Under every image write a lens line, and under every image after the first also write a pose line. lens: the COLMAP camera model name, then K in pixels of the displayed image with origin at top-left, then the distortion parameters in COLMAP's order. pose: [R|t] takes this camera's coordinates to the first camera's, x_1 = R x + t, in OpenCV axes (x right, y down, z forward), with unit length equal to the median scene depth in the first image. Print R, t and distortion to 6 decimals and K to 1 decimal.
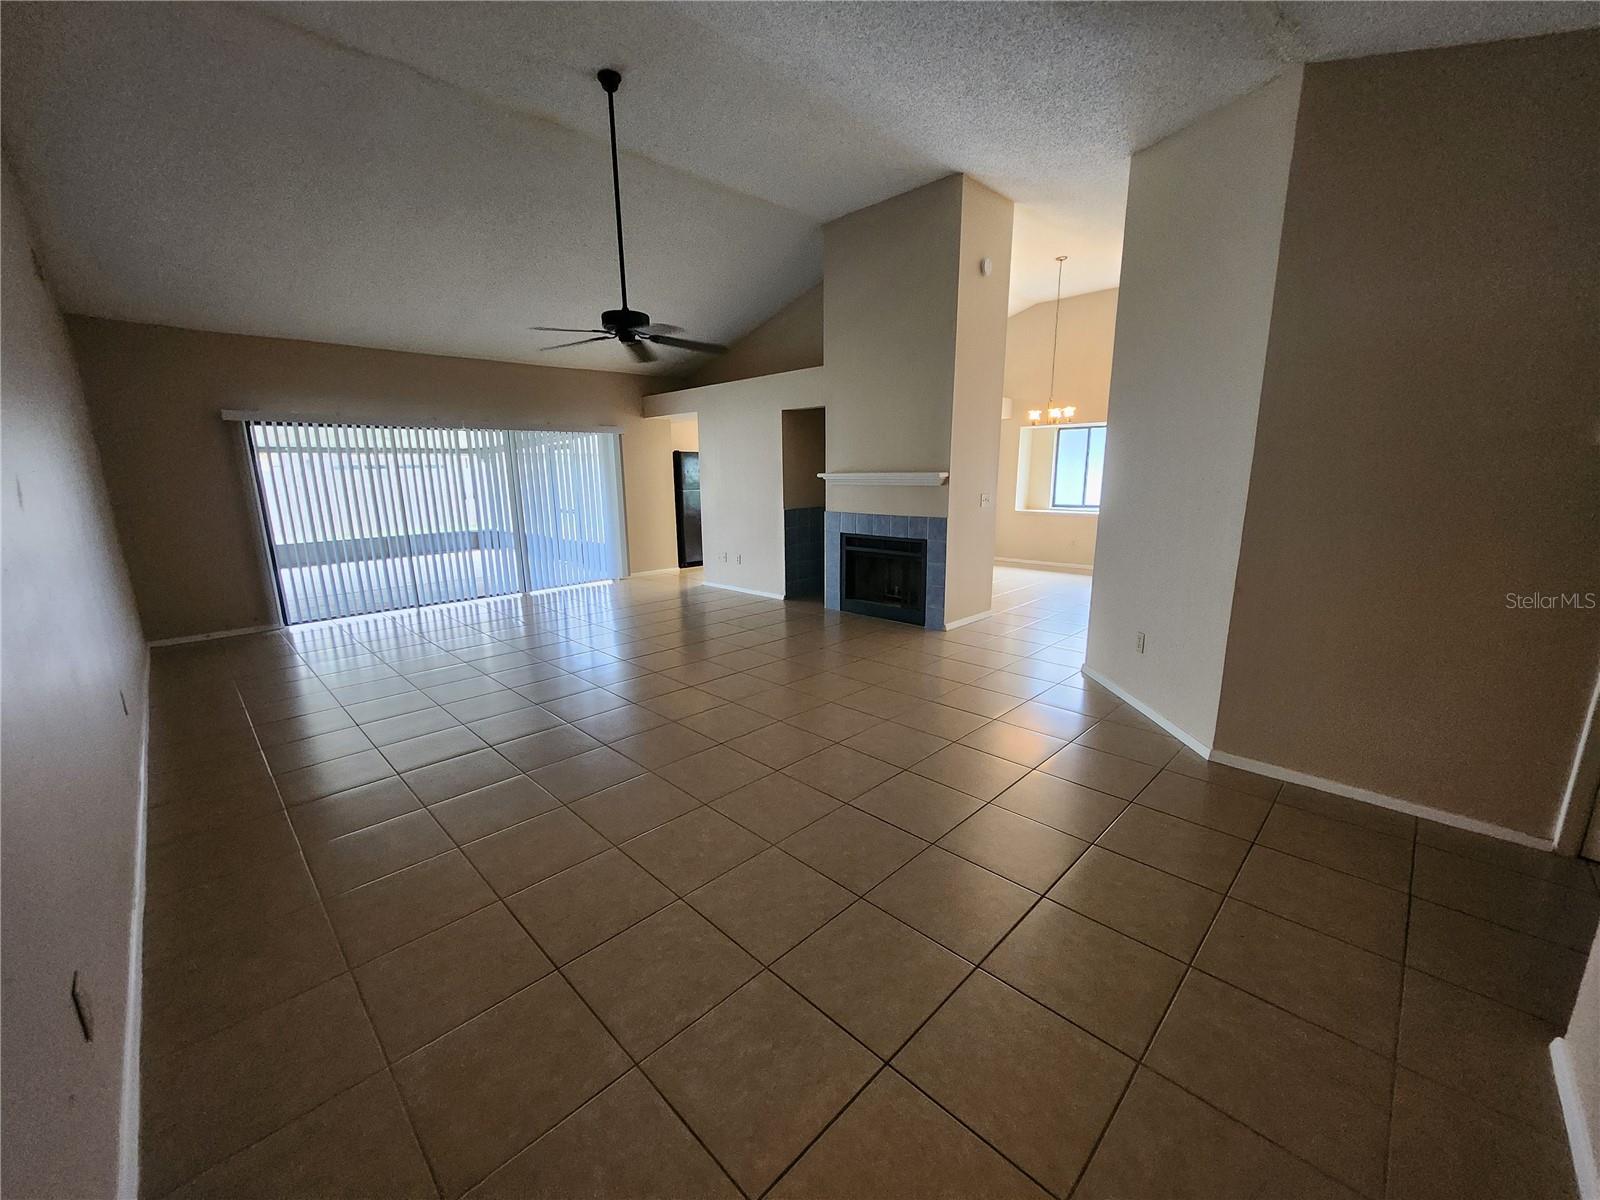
lens RADIAL K [[634.1, 0, 791.8], [0, 634.1, 606.2], [0, 0, 1]] dist [-0.001830, 0.002035]
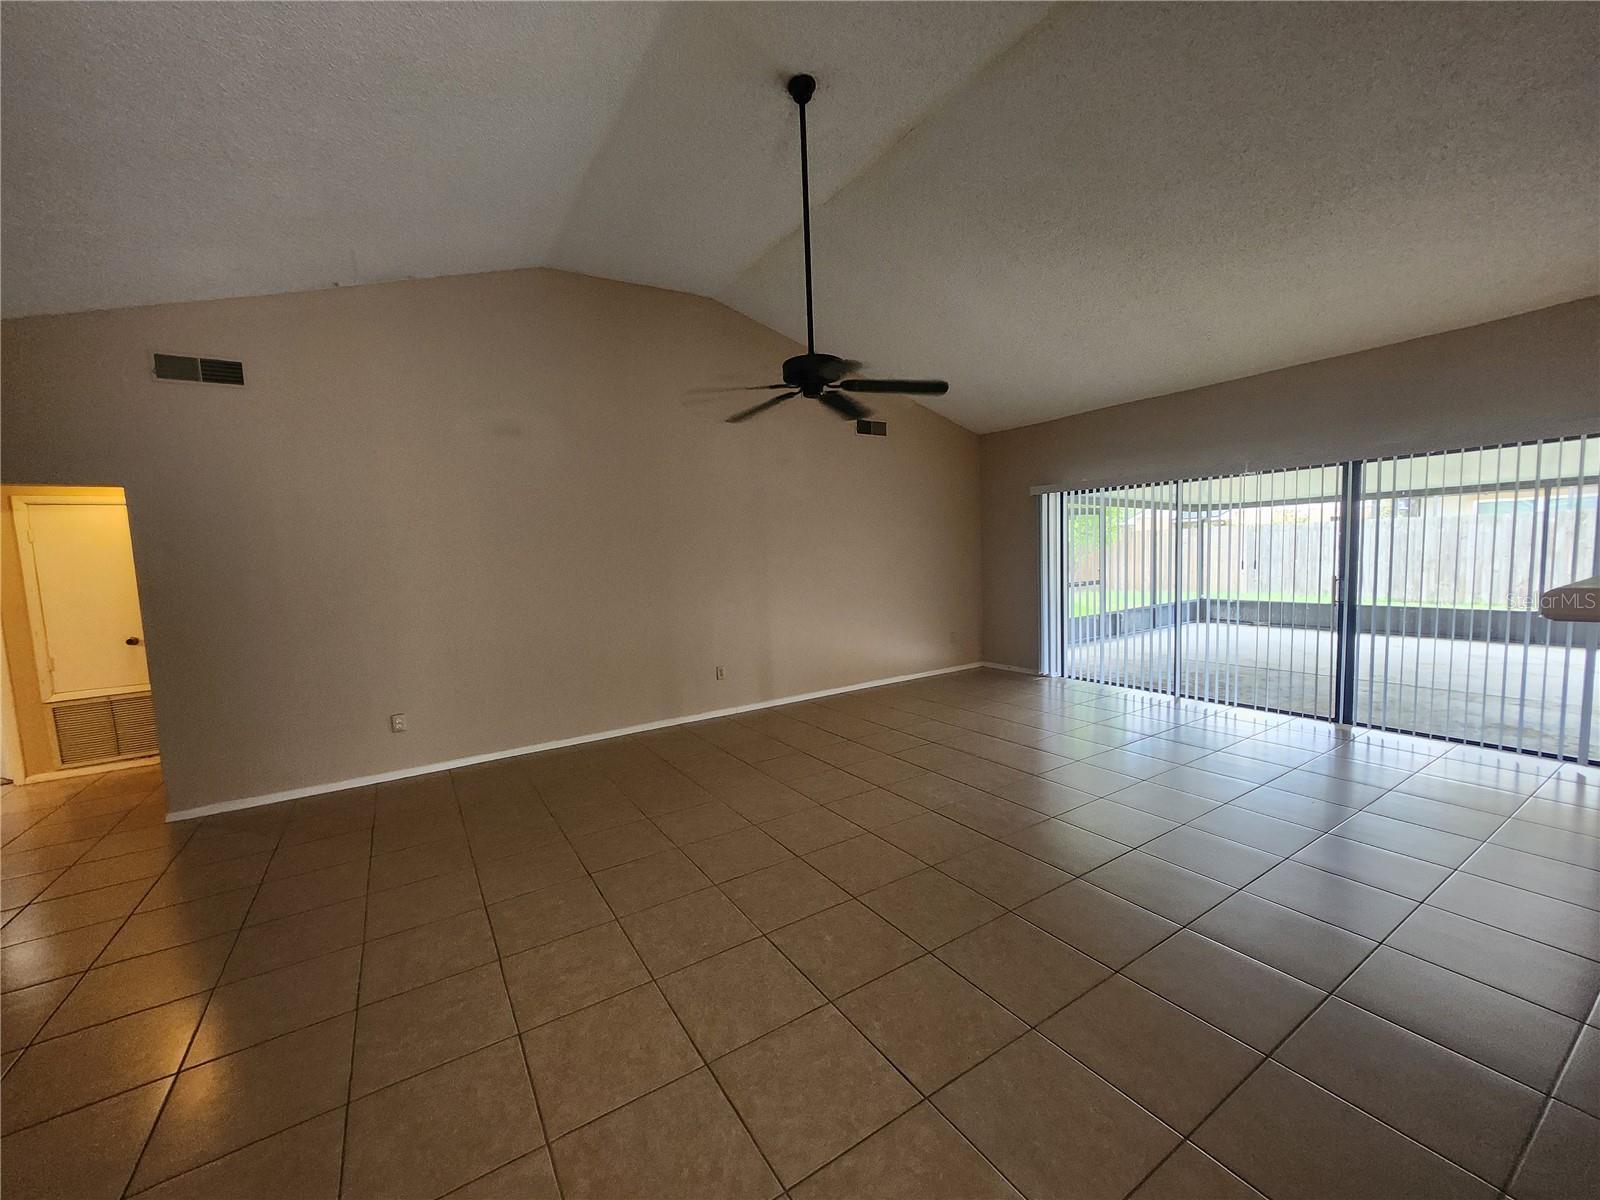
lens RADIAL K [[634.1, 0, 785.9], [0, 634.1, 603.8], [0, 0, 1]] dist [-0.001830, 0.002035]
pose [[-0.218783, 0.106348, -0.969961, 0.326399], [-0.162455, 0.976200, 0.143675, -0.161067], [0.962155, 0.189009, -0.196299, 0.699420]]
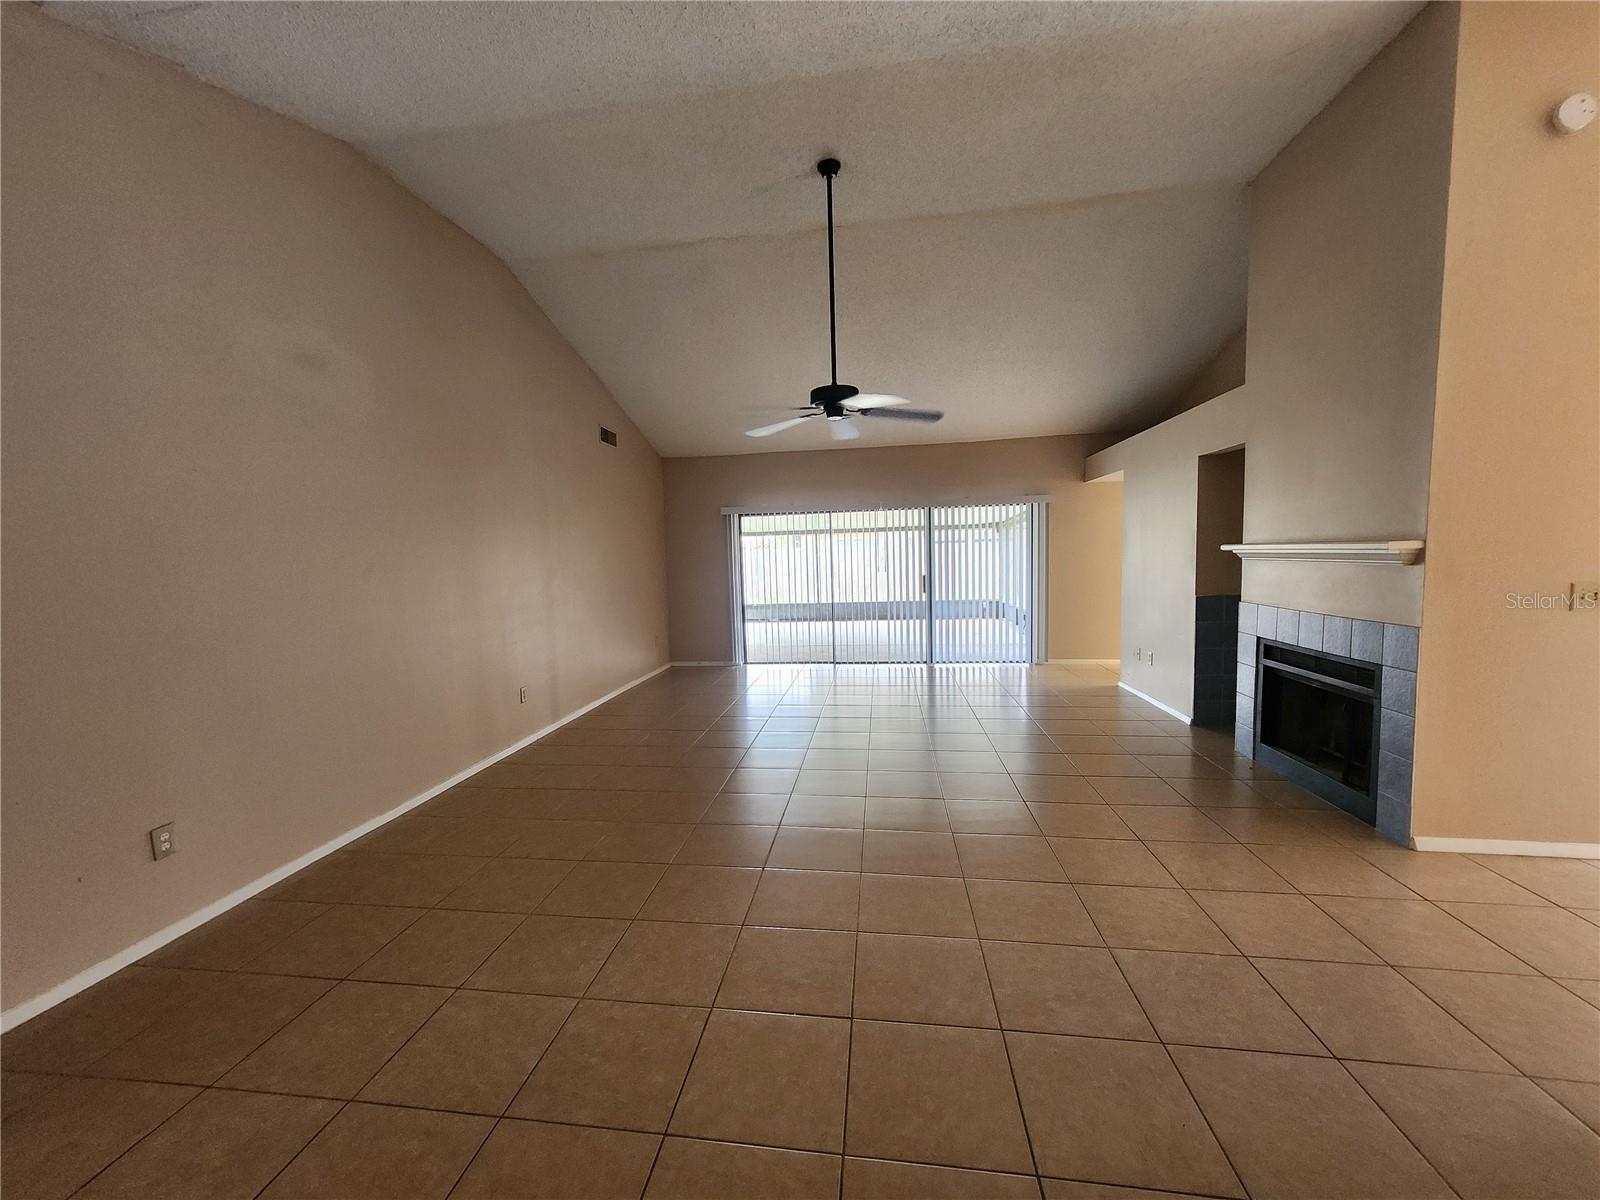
lens RADIAL K [[634.1, 0, 788.8], [0, 634.1, 606.2], [0, 0, 1]] dist [-0.001830, 0.002035]
pose [[0.603029, 0.062075, -0.795301, 0.287737], [-0.148322, 0.988308, -0.035324, -0.052748], [0.783809, 0.139262, 0.605185, 0.241456]]
